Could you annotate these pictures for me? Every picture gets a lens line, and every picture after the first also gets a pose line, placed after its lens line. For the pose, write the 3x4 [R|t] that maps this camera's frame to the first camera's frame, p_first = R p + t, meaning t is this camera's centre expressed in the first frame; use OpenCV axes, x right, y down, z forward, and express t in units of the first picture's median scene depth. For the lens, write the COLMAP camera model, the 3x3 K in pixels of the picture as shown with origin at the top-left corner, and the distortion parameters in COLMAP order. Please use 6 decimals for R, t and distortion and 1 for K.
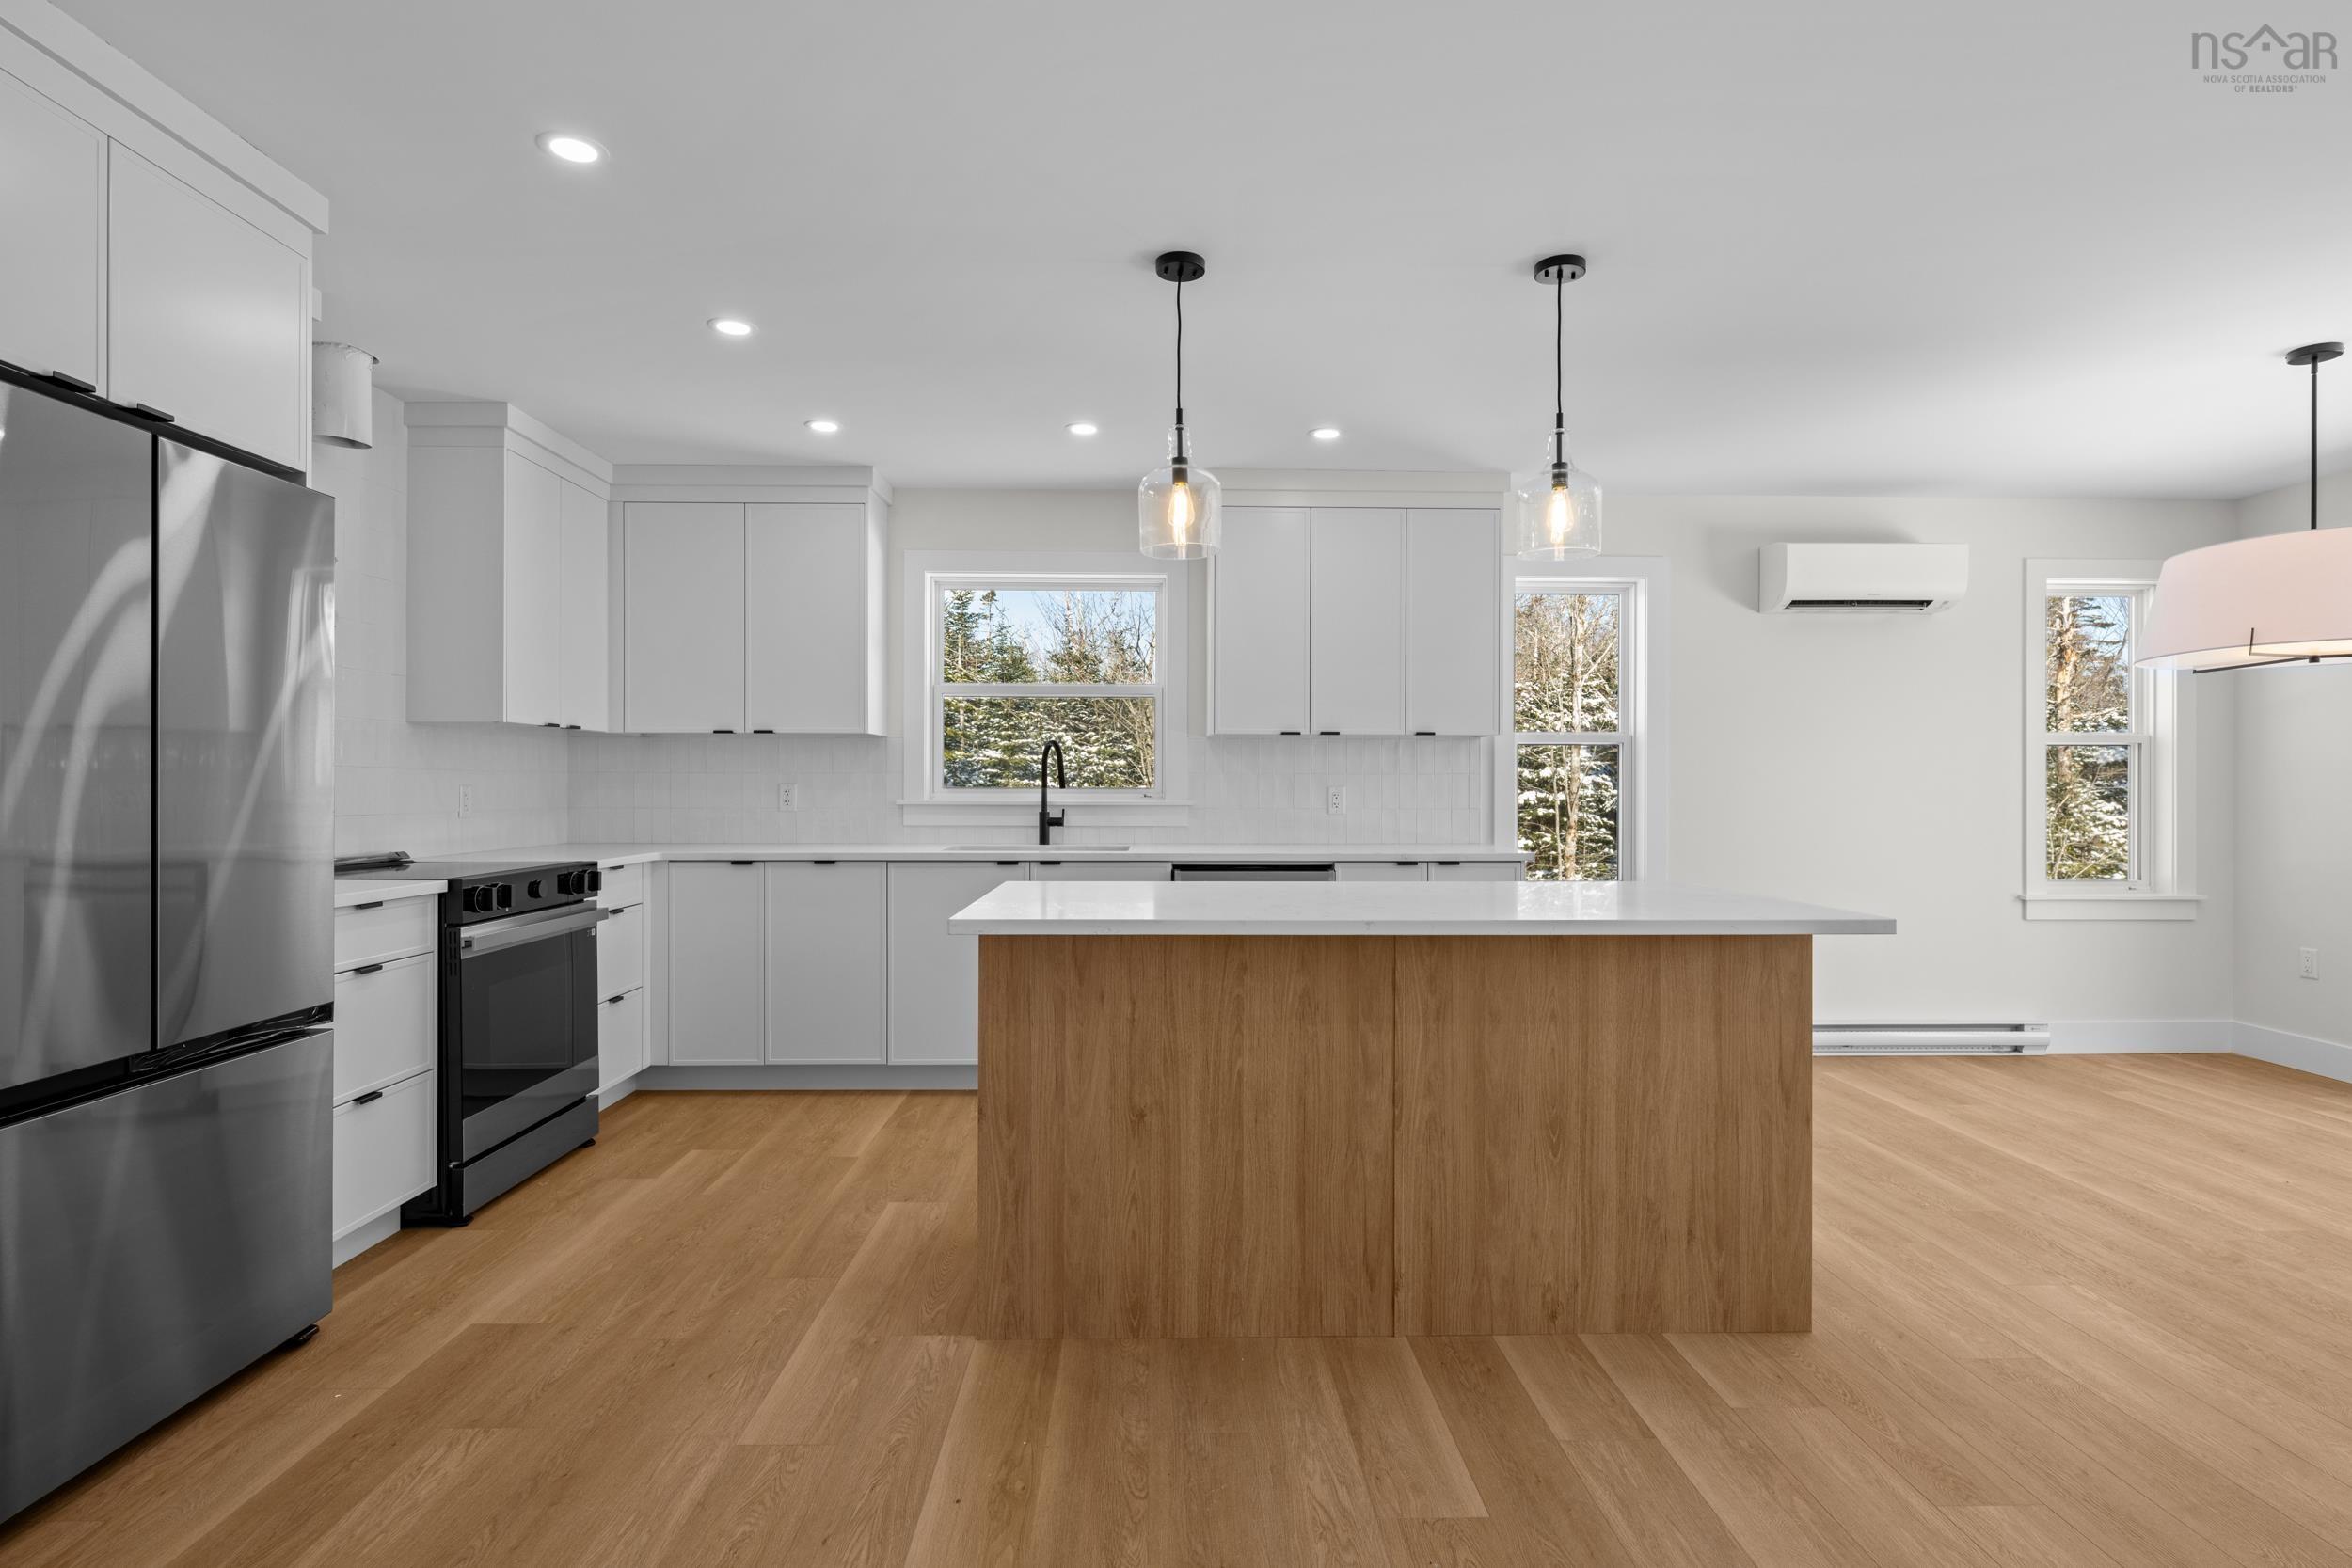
lens RADIAL K [[1183.9, 0, 1177.6], [0, 1183.9, 781.6], [0, 0, 1]] dist [-0.004537, 0.002037]
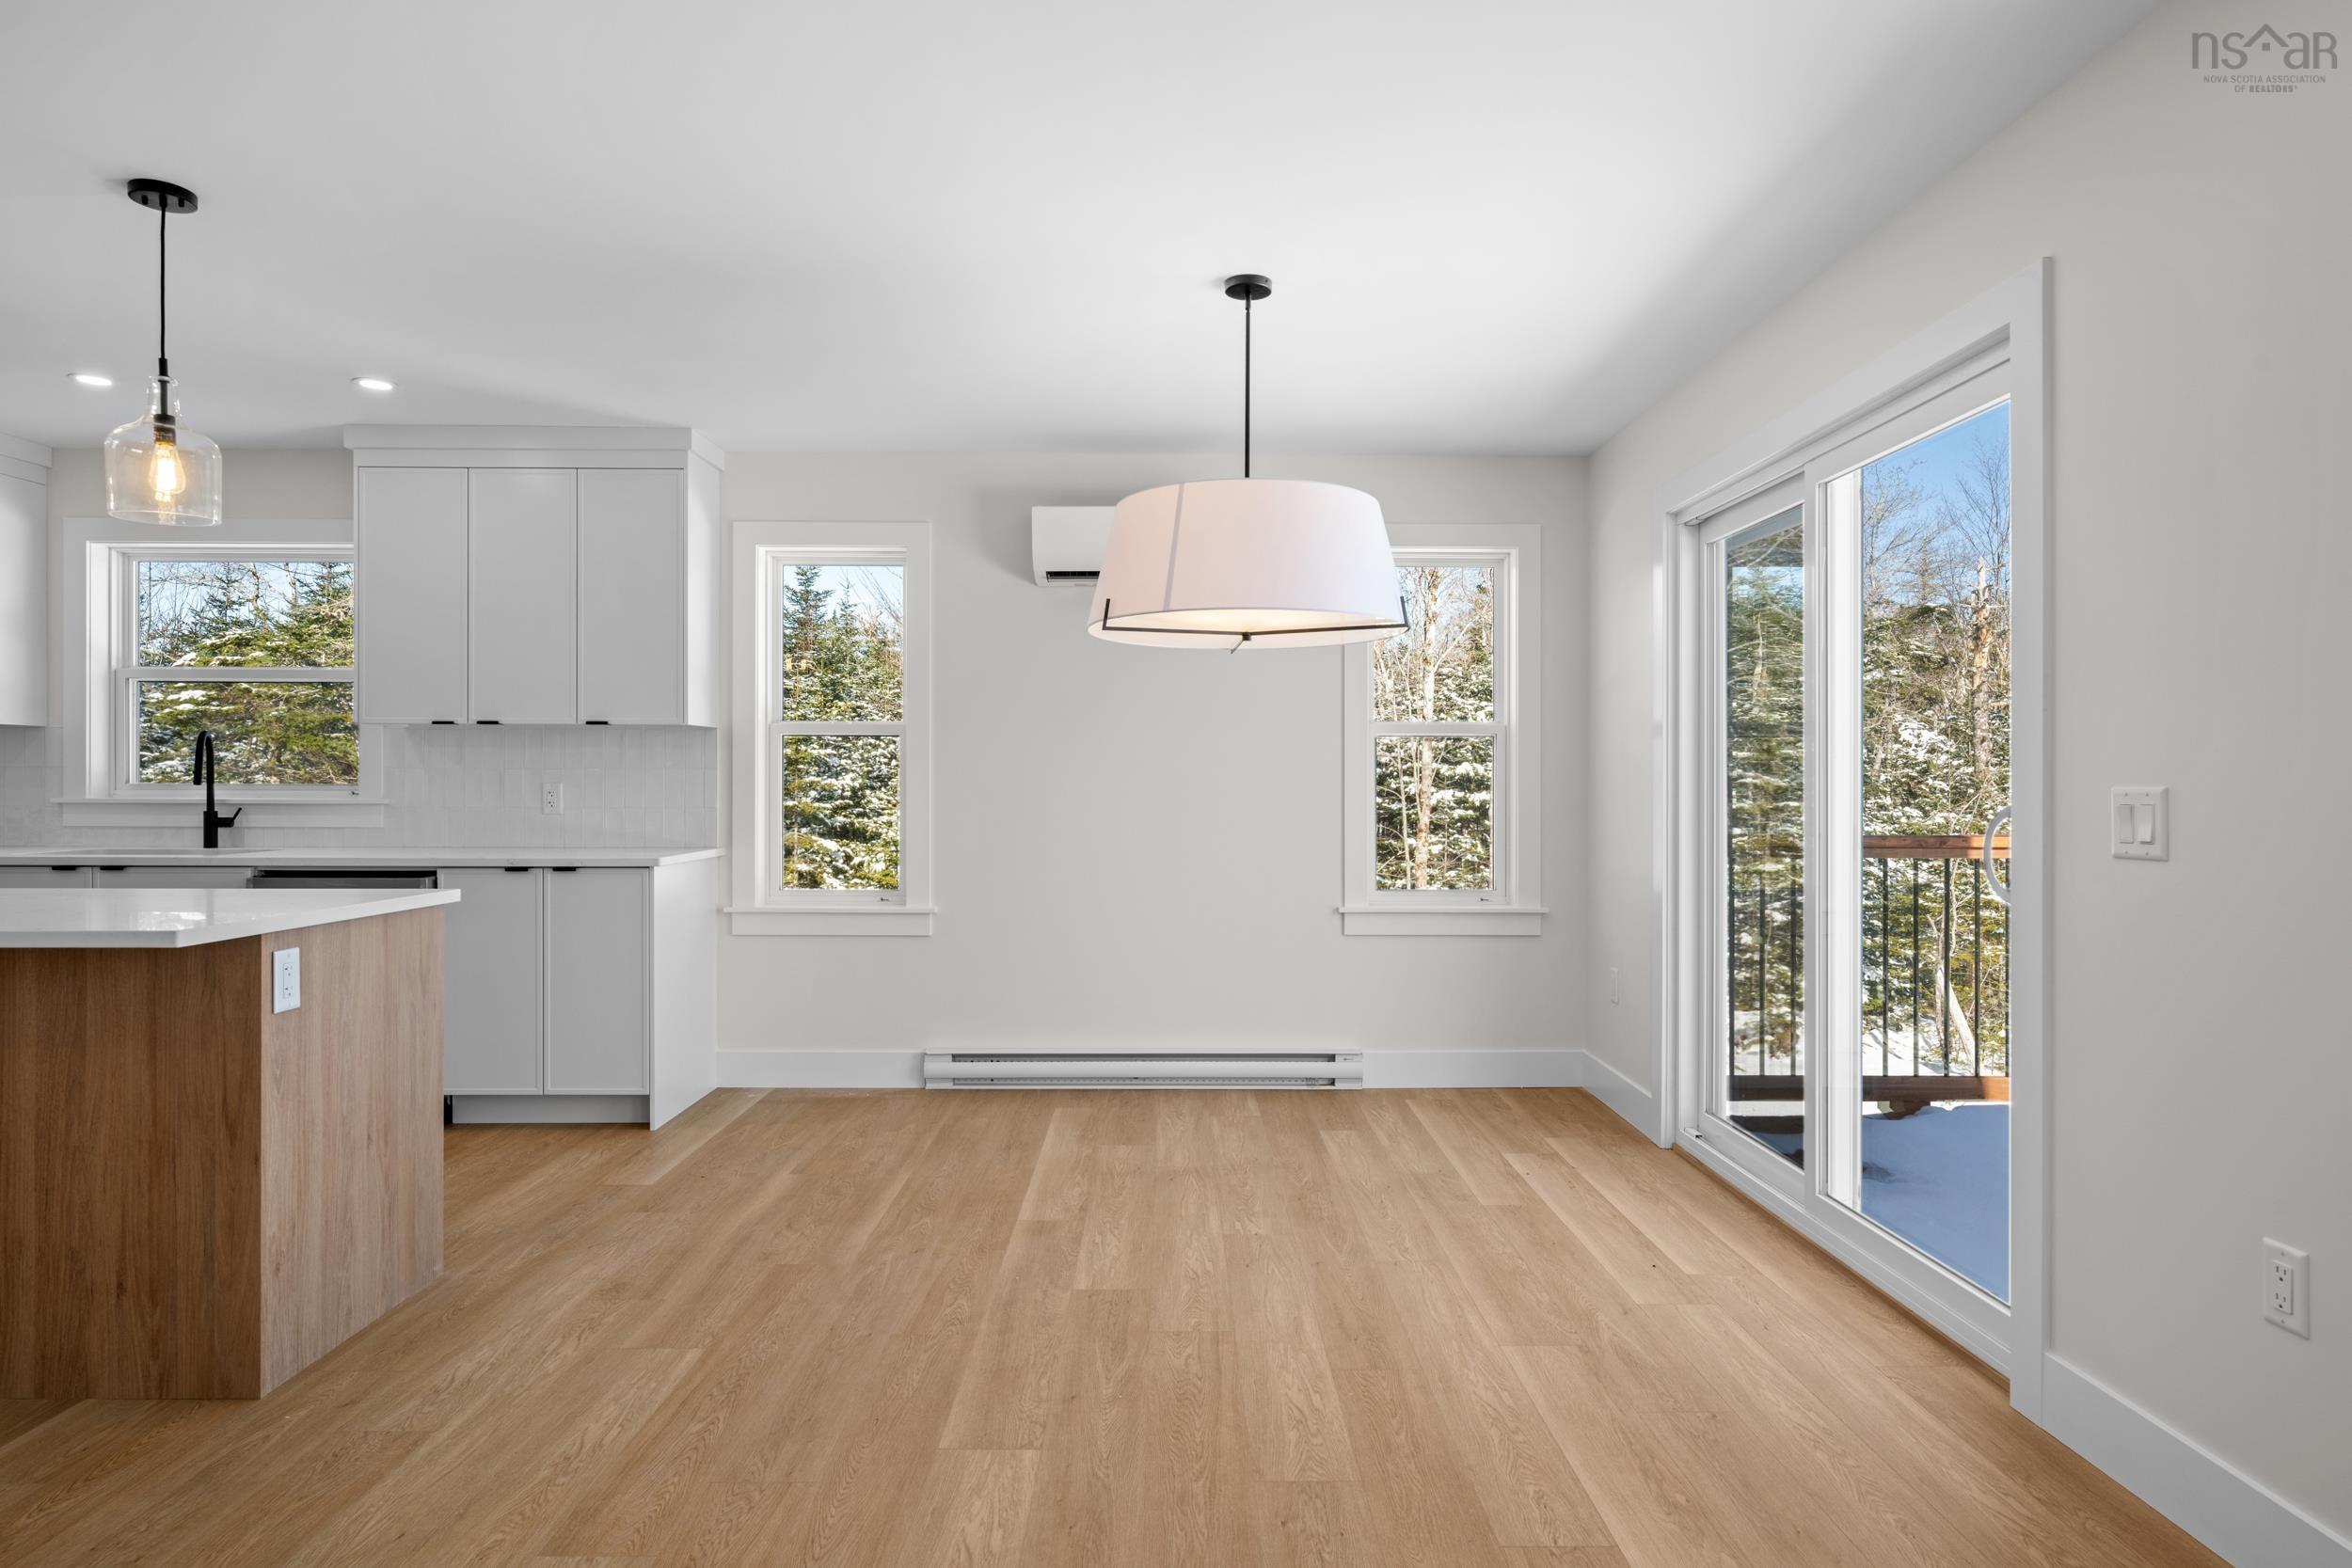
lens RADIAL K [[1328.6, 0, 1173.9], [0, 1328.6, 786.2], [0, 0, 1]] dist [-0.002663, 0.001706]
pose [[0.999837, 0.000266, -0.018061, 0.884618], [-0.000177, 0.999988, 0.004907, 0.002392], [0.018062, -0.004903, 0.999825, 0.017319]]
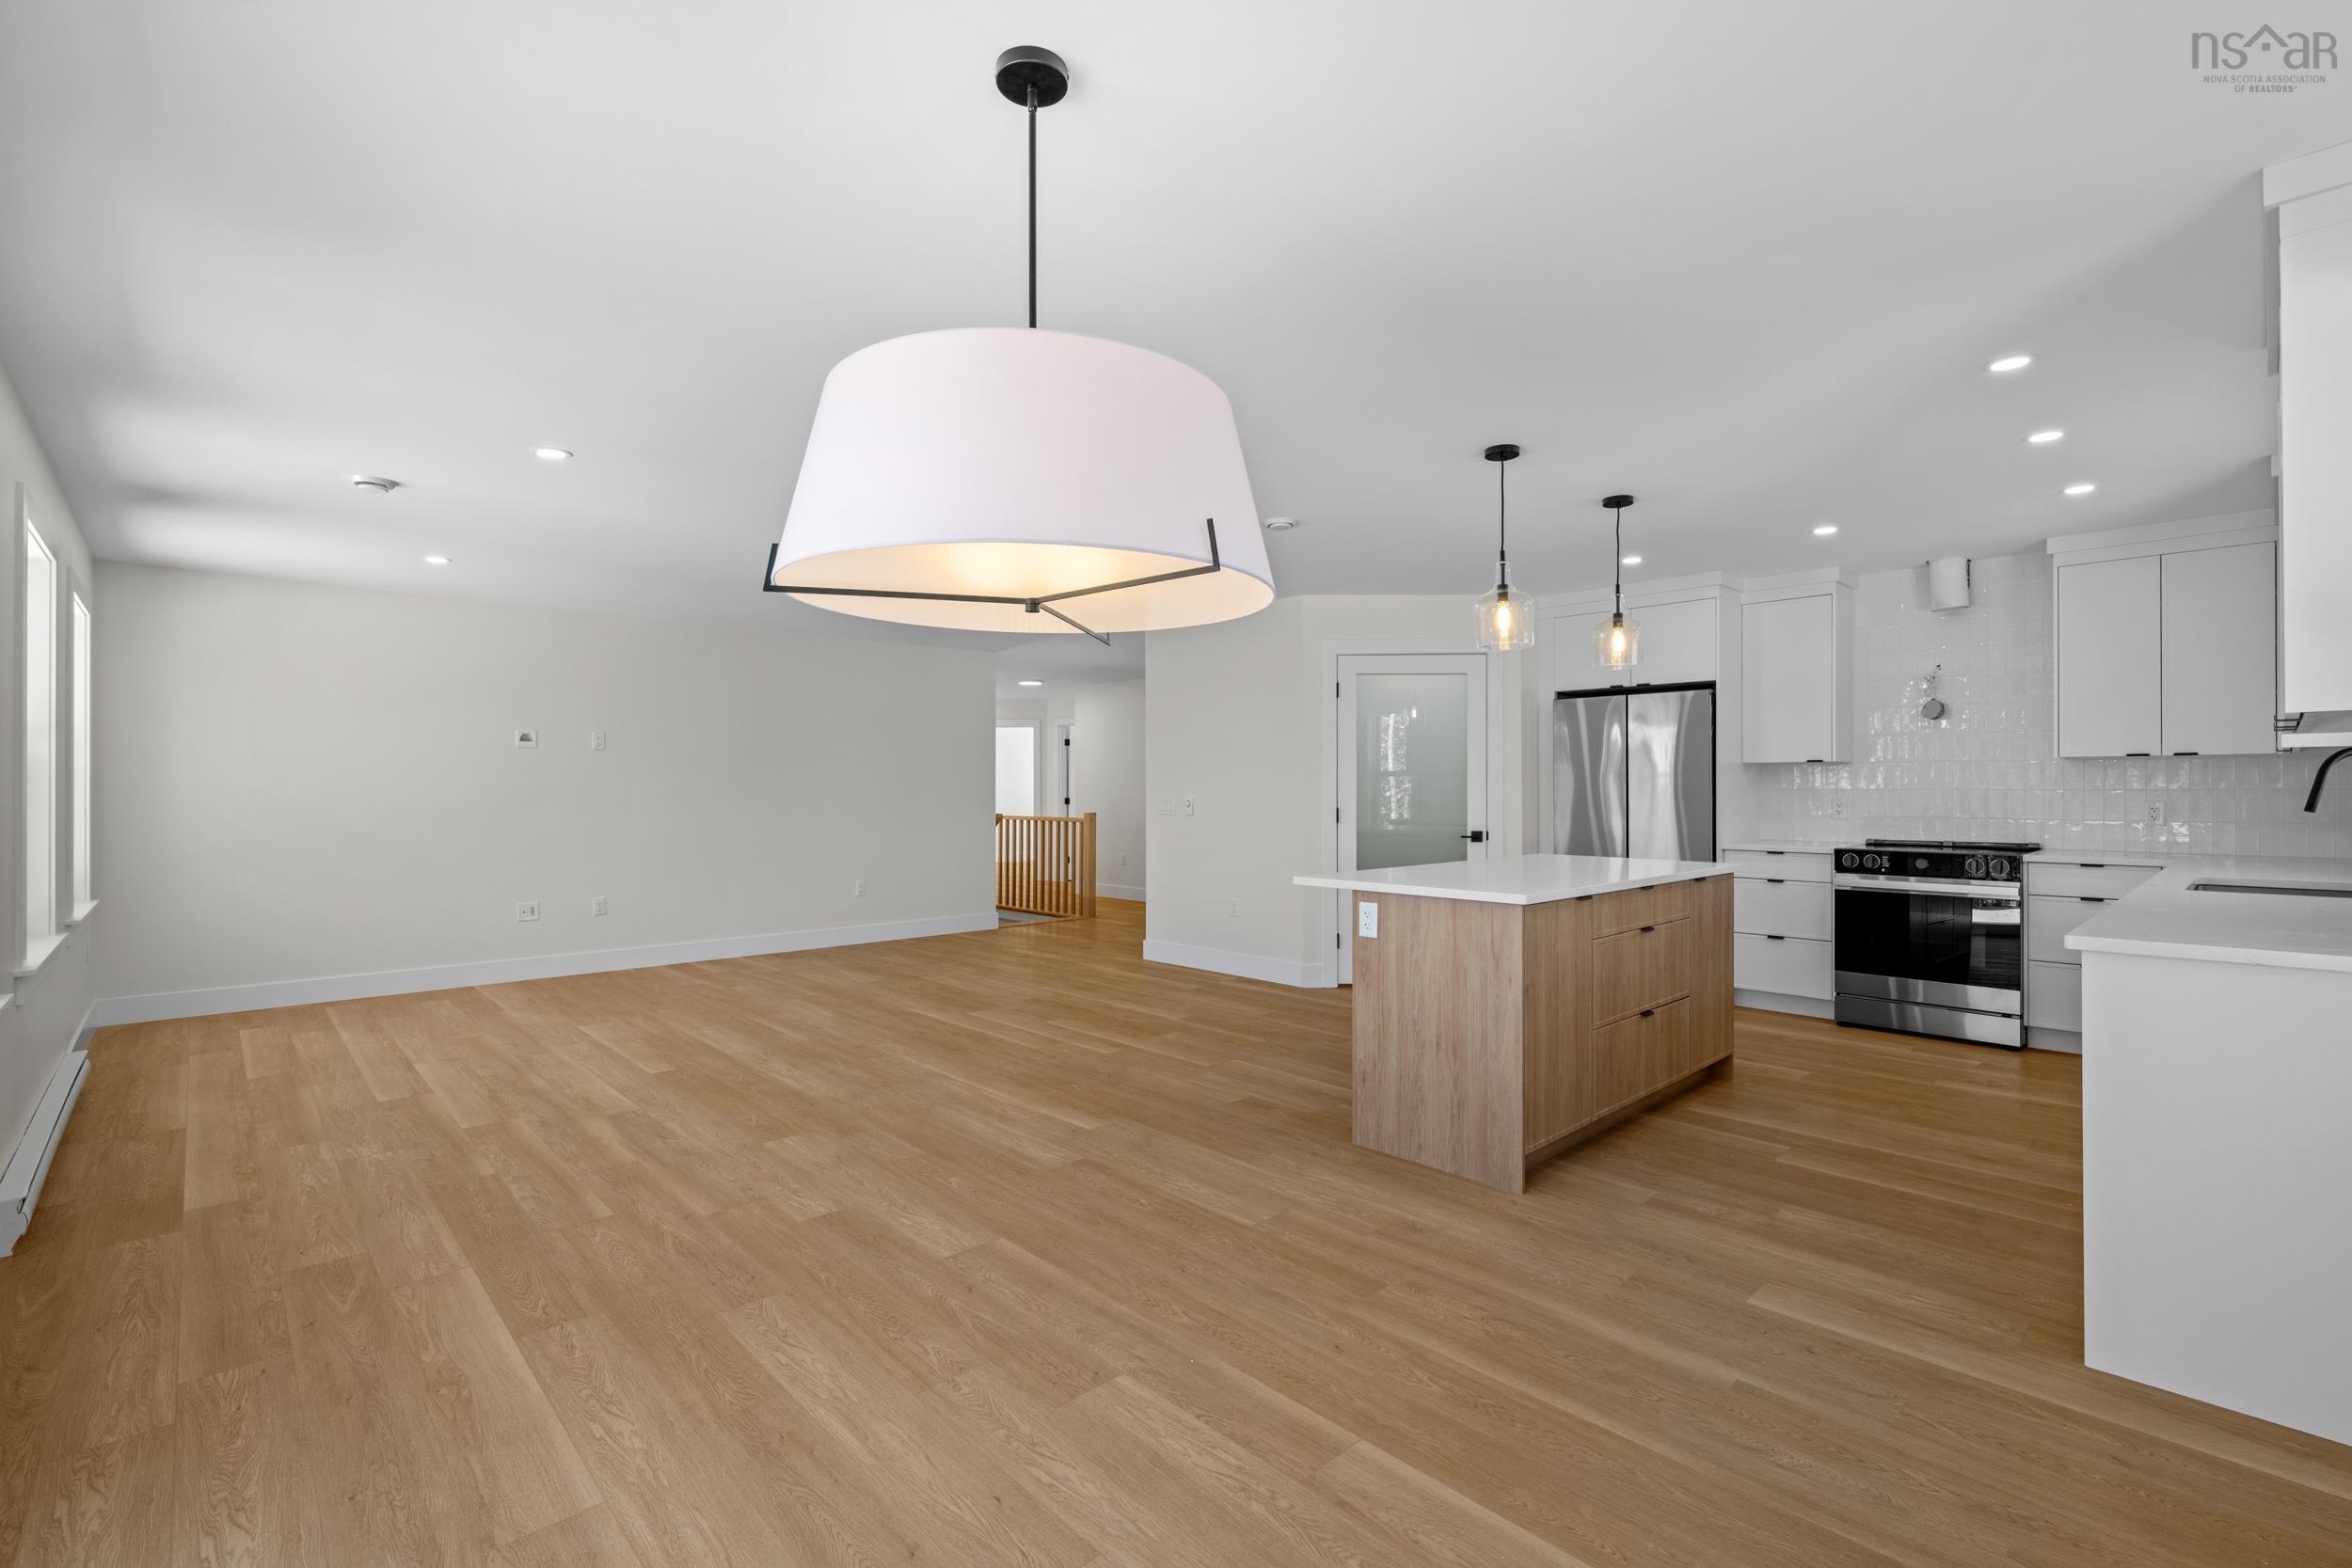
lens RADIAL K [[1040.2, 0, 1180.2], [0, 1040.2, 786.7], [0, 0, 1]] dist [-0.002703, 0.001097]
pose [[-0.744236, -0.002348, -0.667912, 1.192158], [0.002317, 0.999979, -0.006097, -0.010709], [0.667913, -0.006085, -0.744215, 1.364095]]
